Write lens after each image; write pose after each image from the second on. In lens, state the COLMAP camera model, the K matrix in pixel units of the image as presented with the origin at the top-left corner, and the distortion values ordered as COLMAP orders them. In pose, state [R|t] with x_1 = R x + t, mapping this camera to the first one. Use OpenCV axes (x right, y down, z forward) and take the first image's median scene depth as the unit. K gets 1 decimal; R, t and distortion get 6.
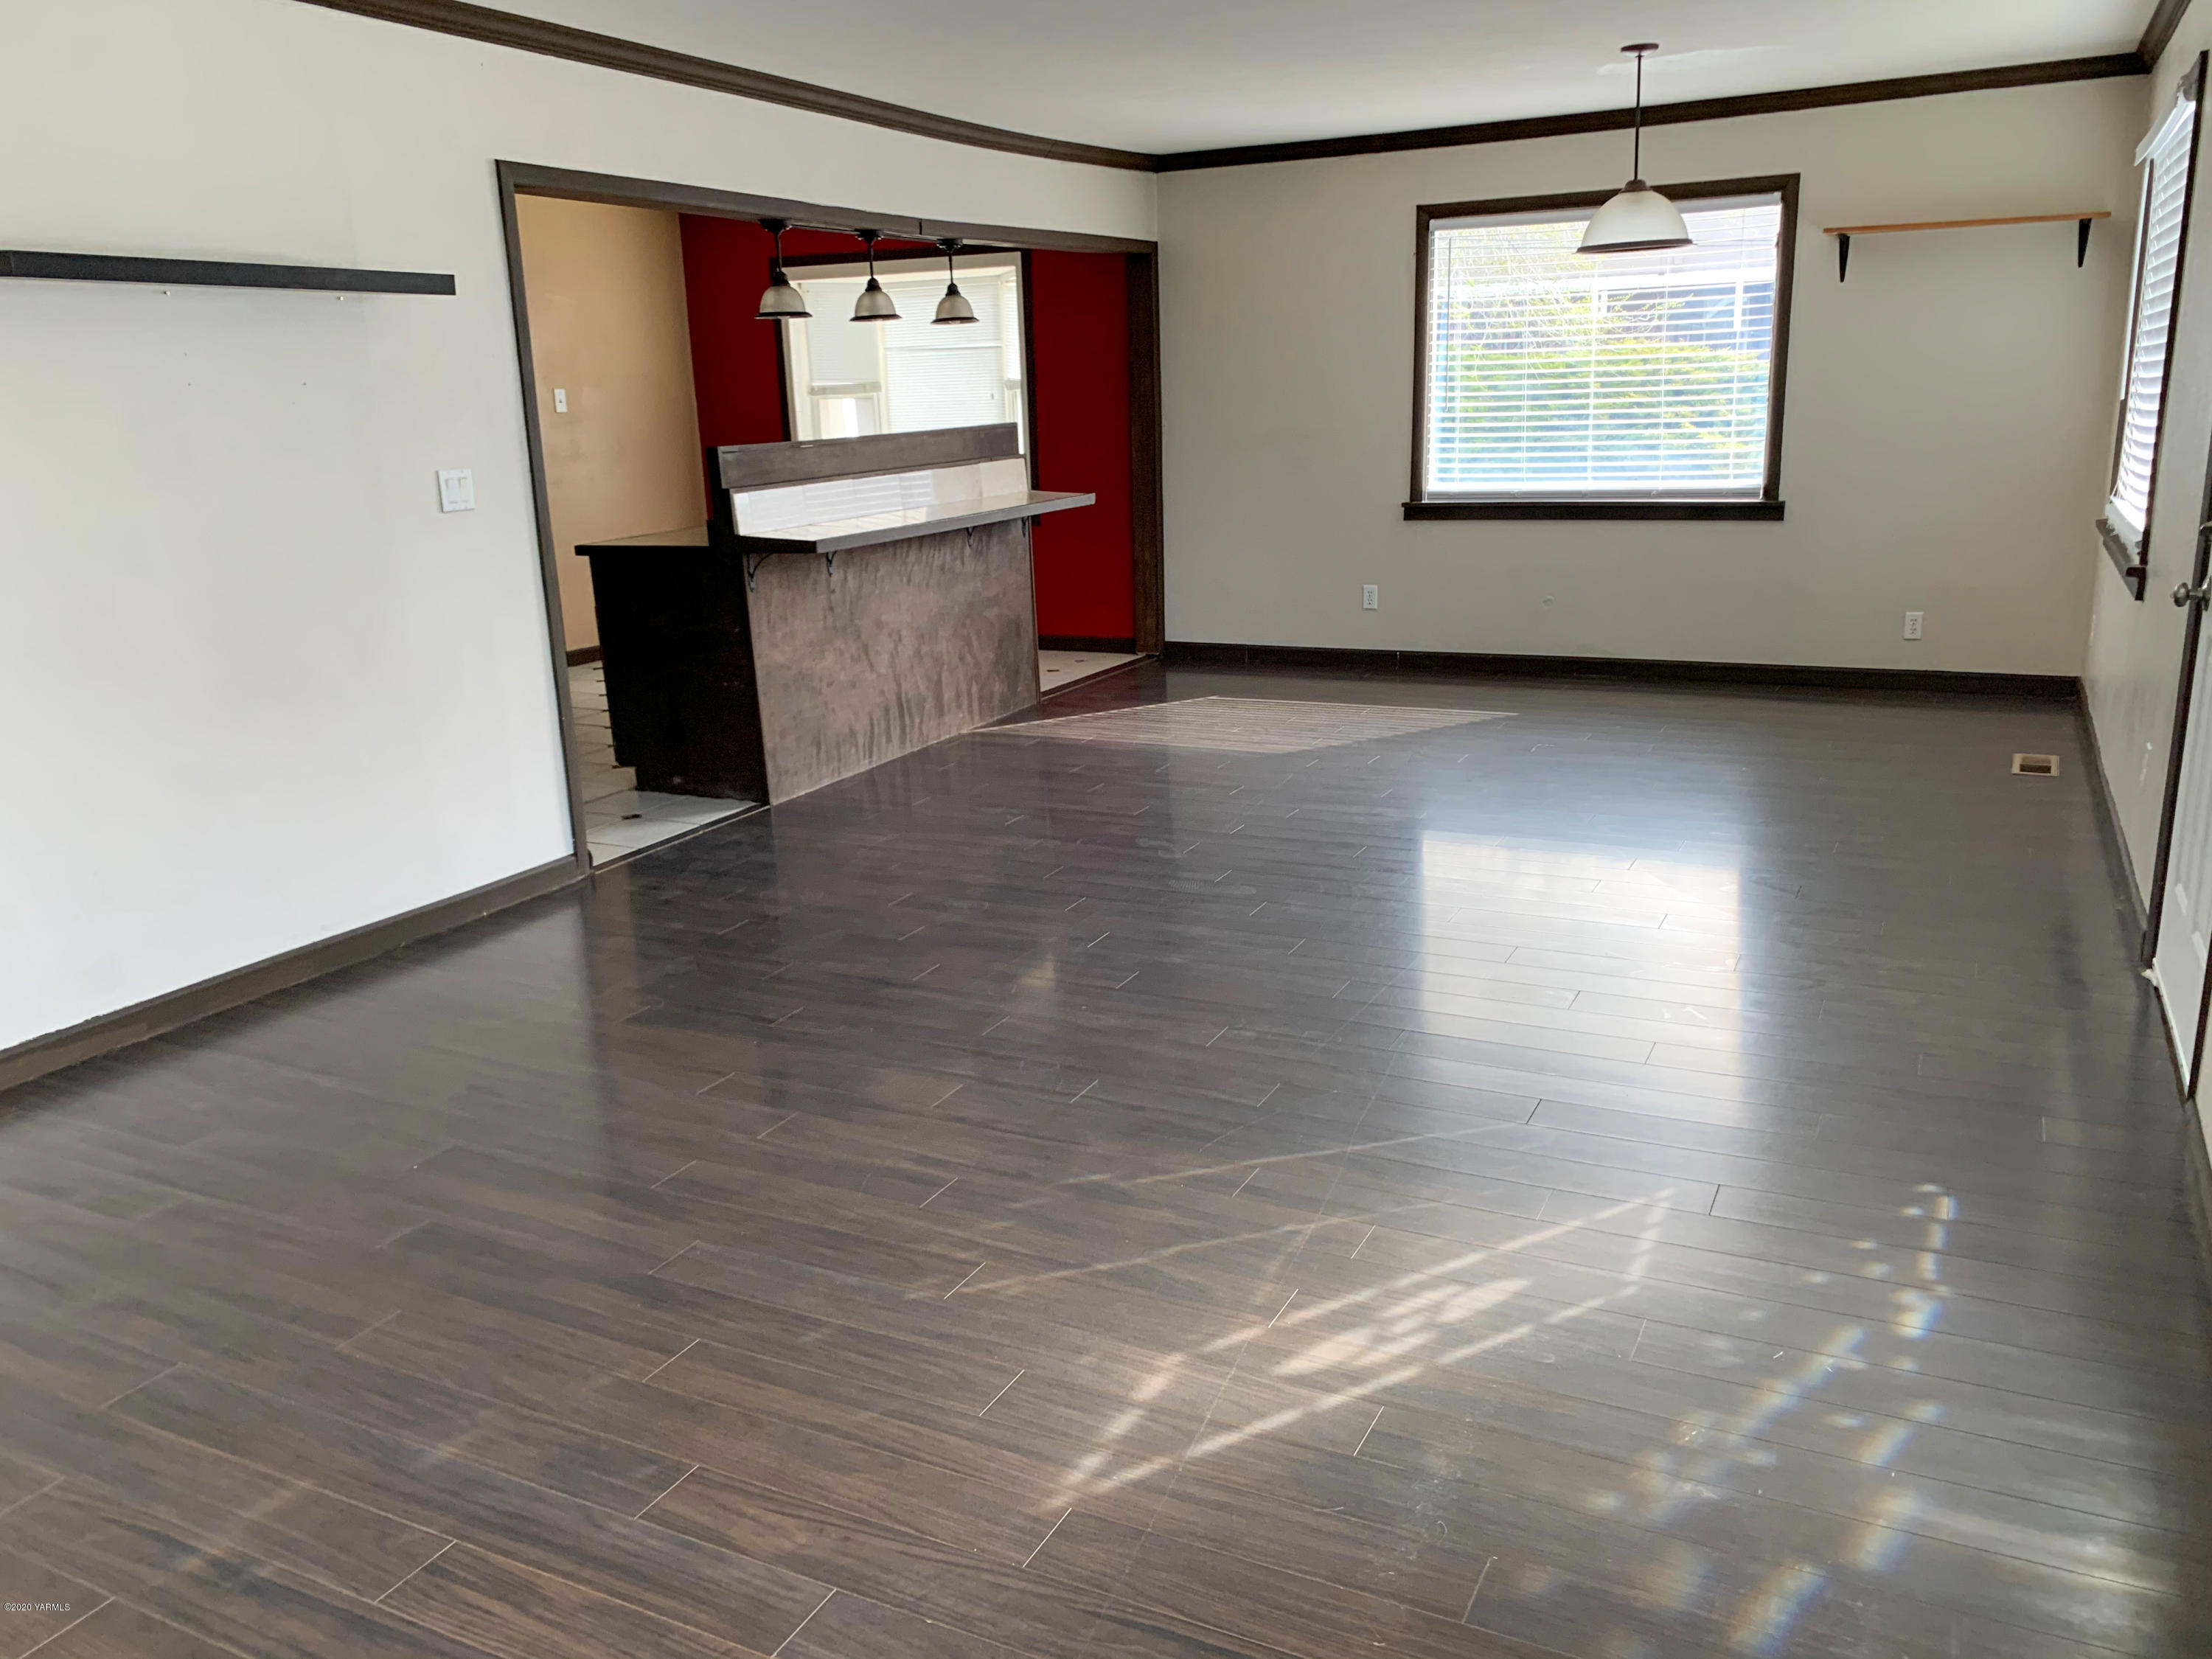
lens RADIAL K [[1690.7, 0, 1077.7], [0, 1690.7, 834.1], [0, 0, 1]] dist [0.142875, -0.198261]
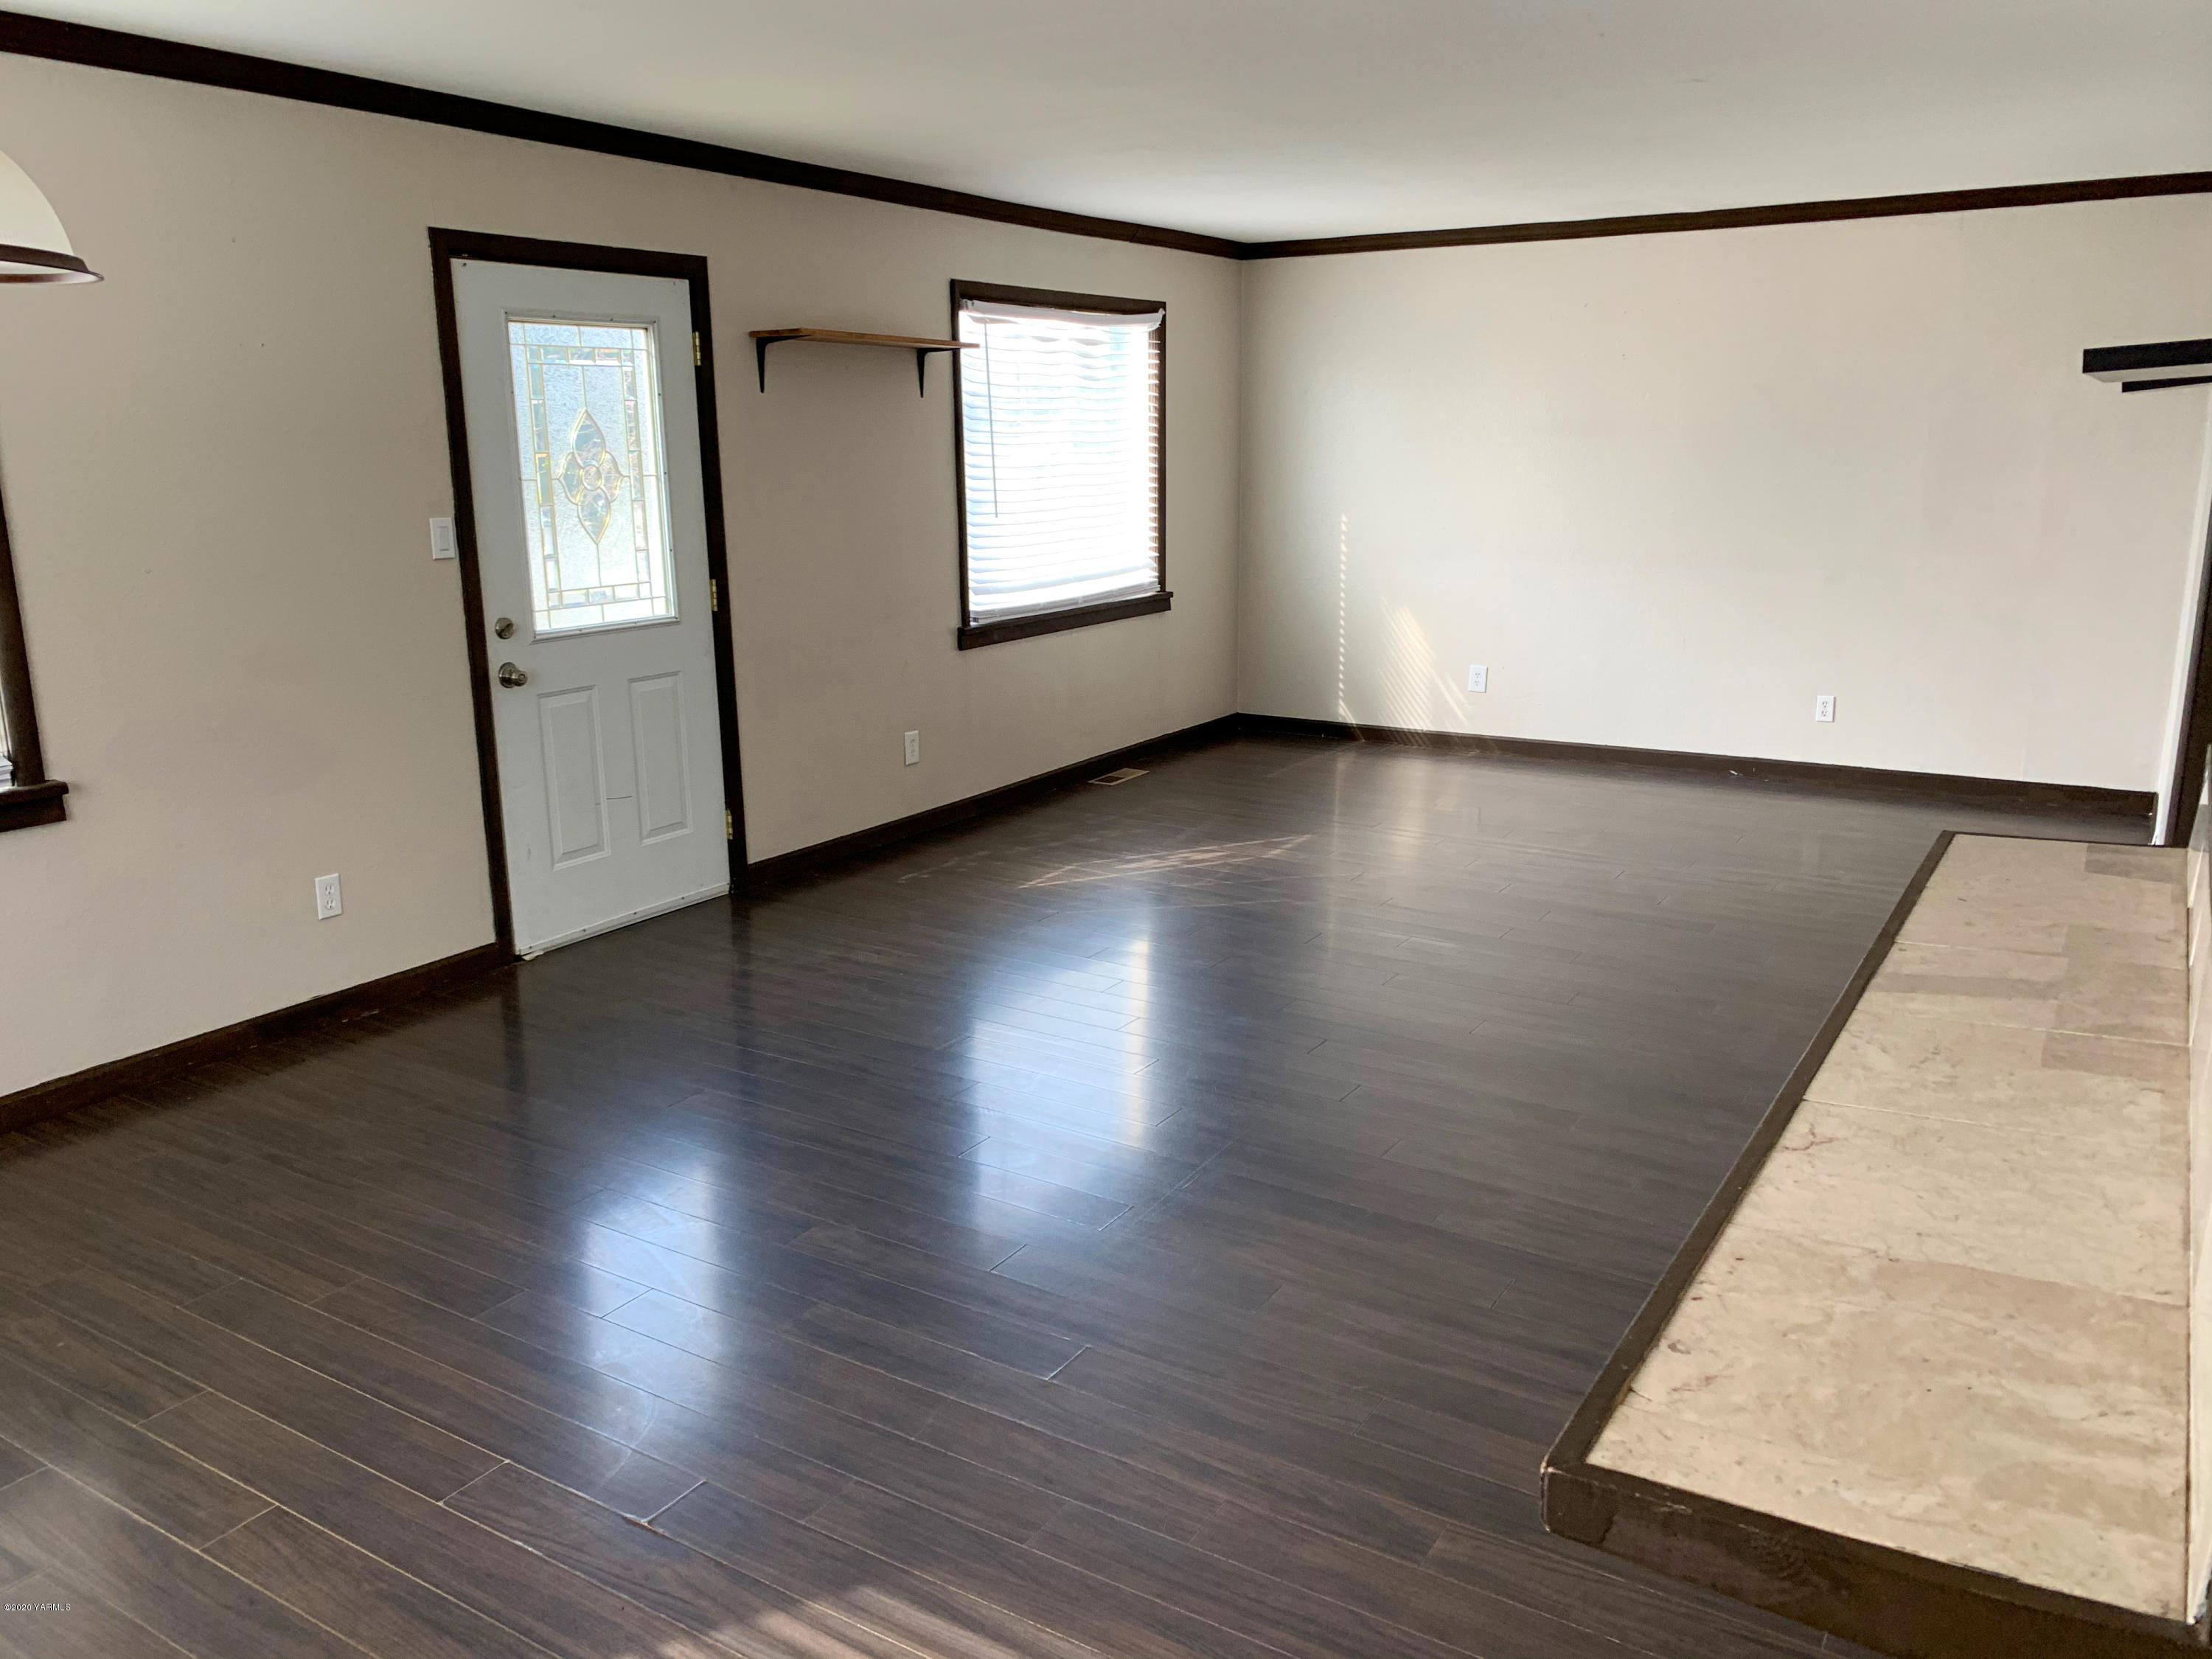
lens RADIAL K [[1661.0, 0, 1040.1], [0, 1661.0, 819.8], [0, 0, 1]] dist [0.032421, -0.004383]
pose [[-0.992775, 0.022111, 0.117934, 0.043697], [0.074017, 0.886446, 0.456875, -0.380224], [-0.094440, 0.462303, -0.881679, 1.353118]]
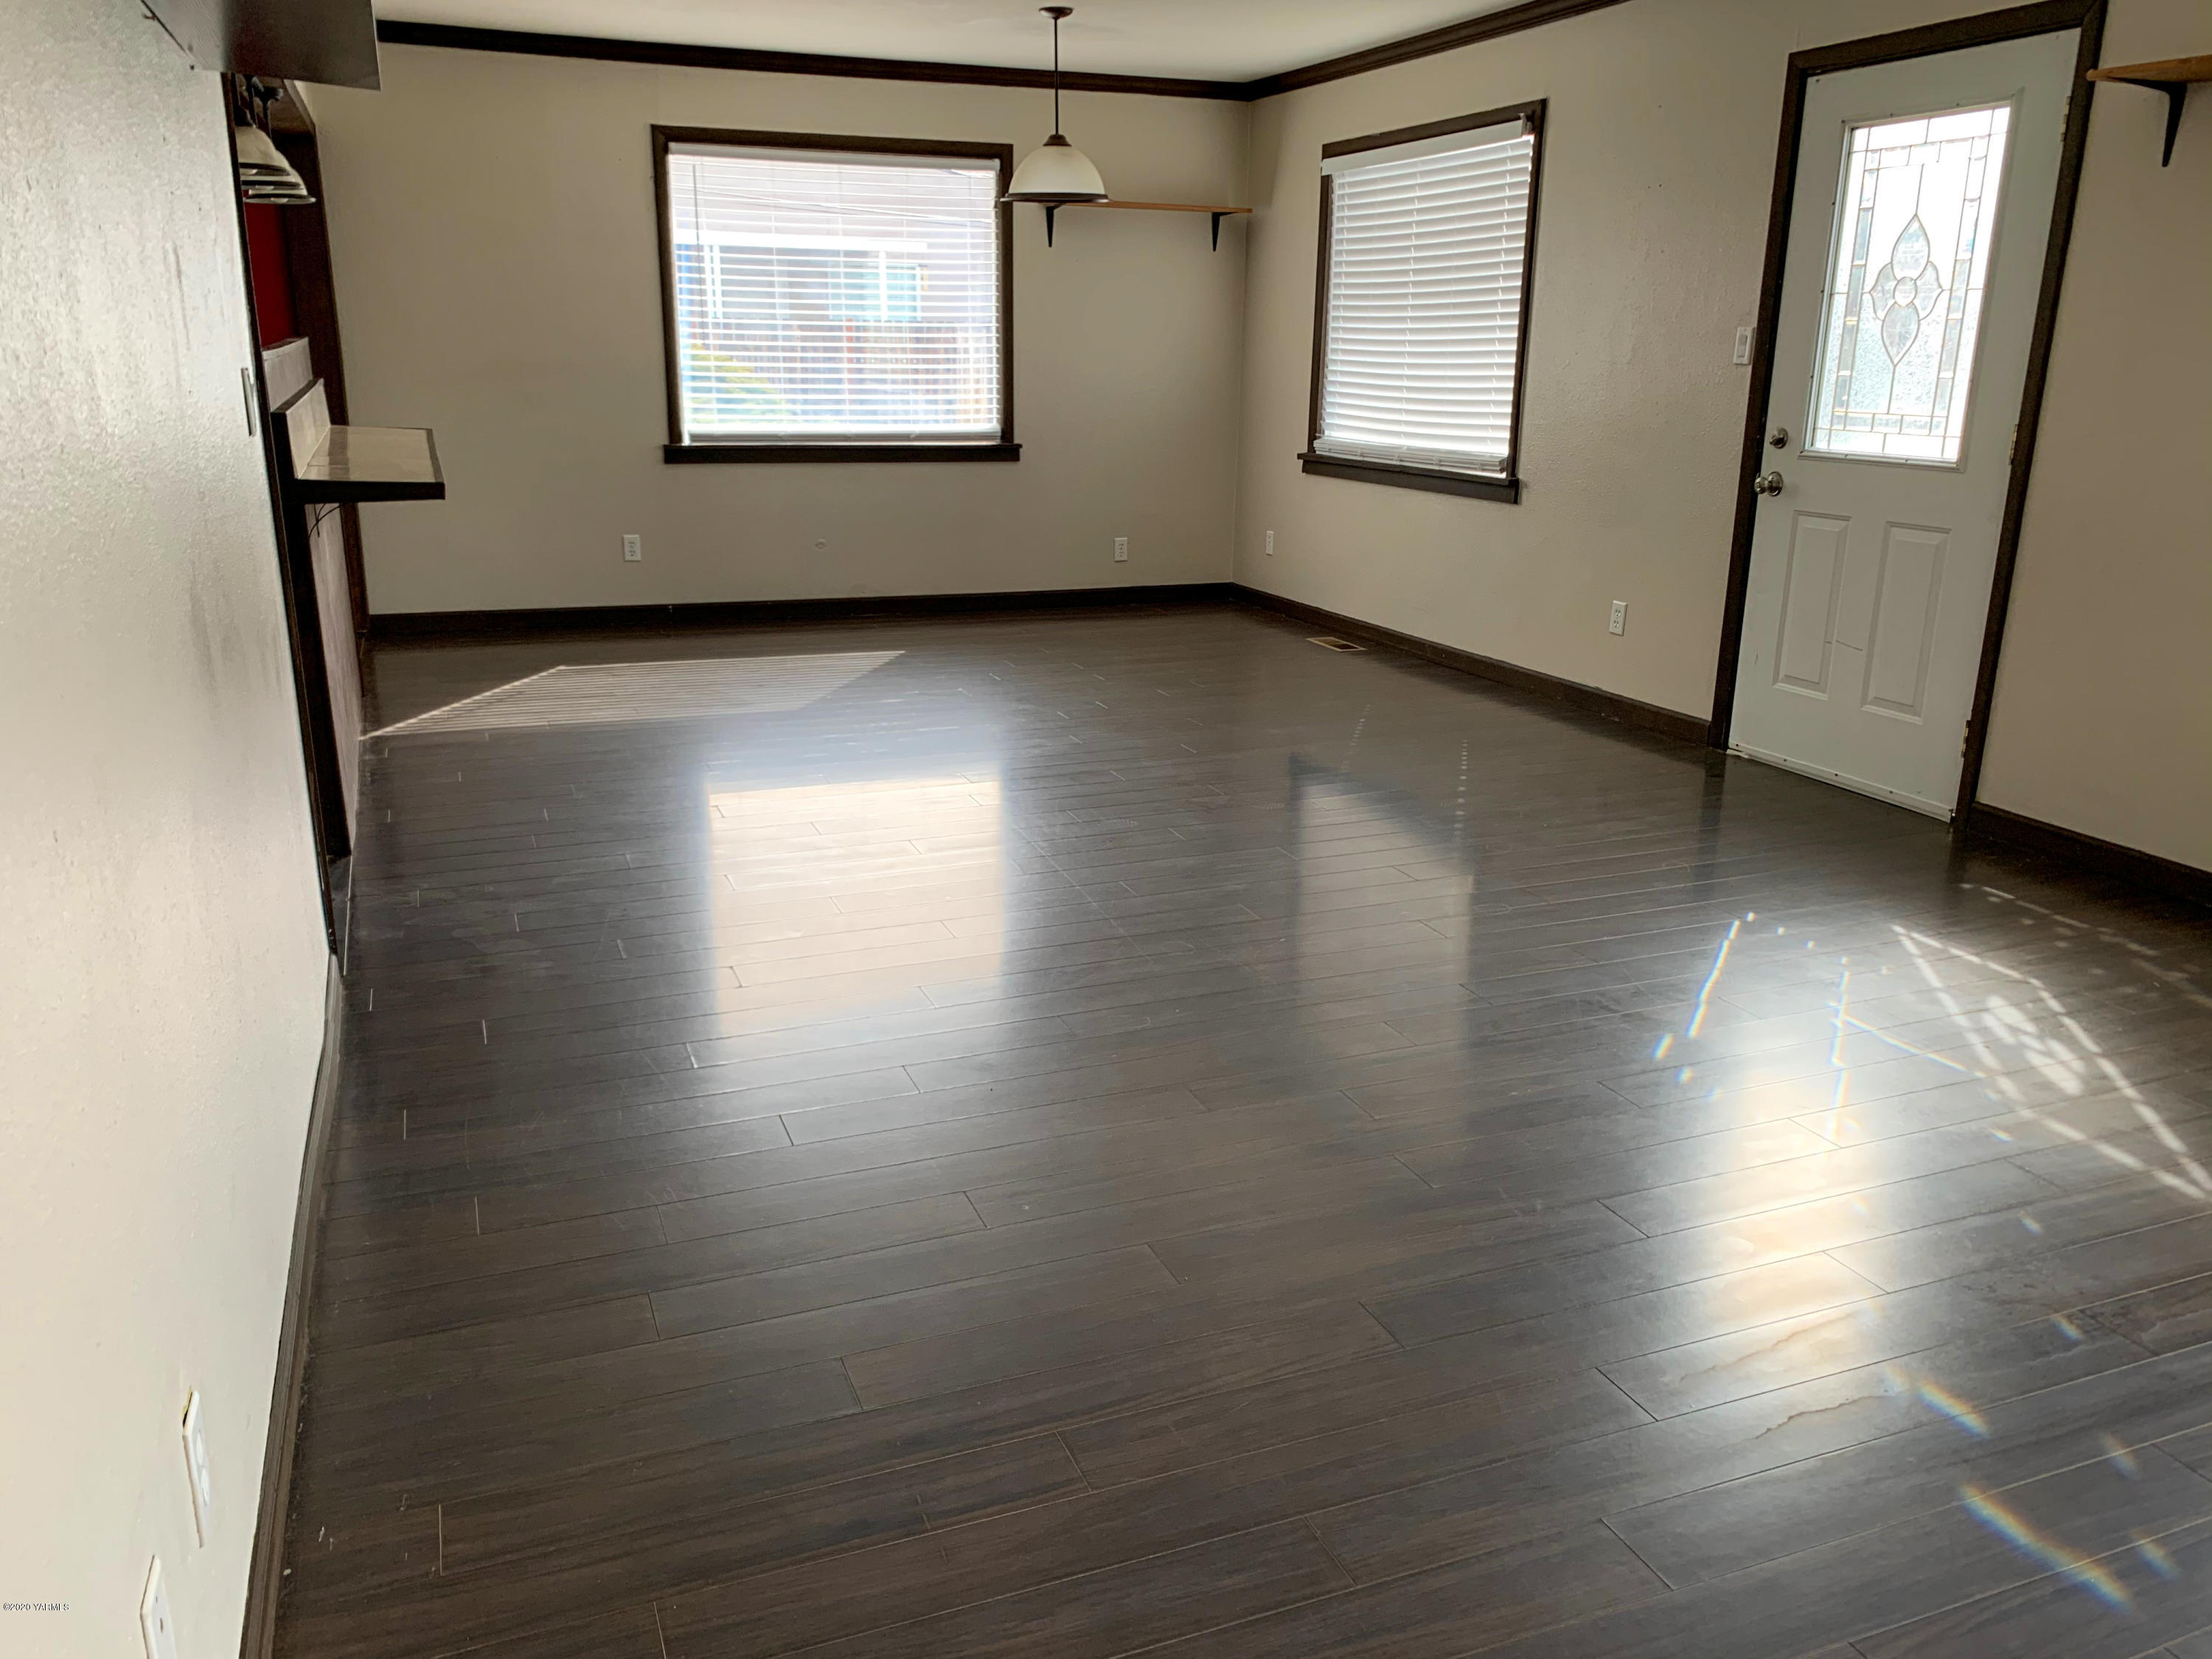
lens RADIAL K [[1721.2, 0, 1105.1], [0, 1721.2, 820.2], [0, 0, 1]] dist [0.094974, -0.094855]
pose [[0.657742, -0.166825, 0.734537, -0.526394], [0.159542, 0.983896, 0.080596, -0.041522], [-0.736154, 0.064178, 0.673765, 0.268525]]
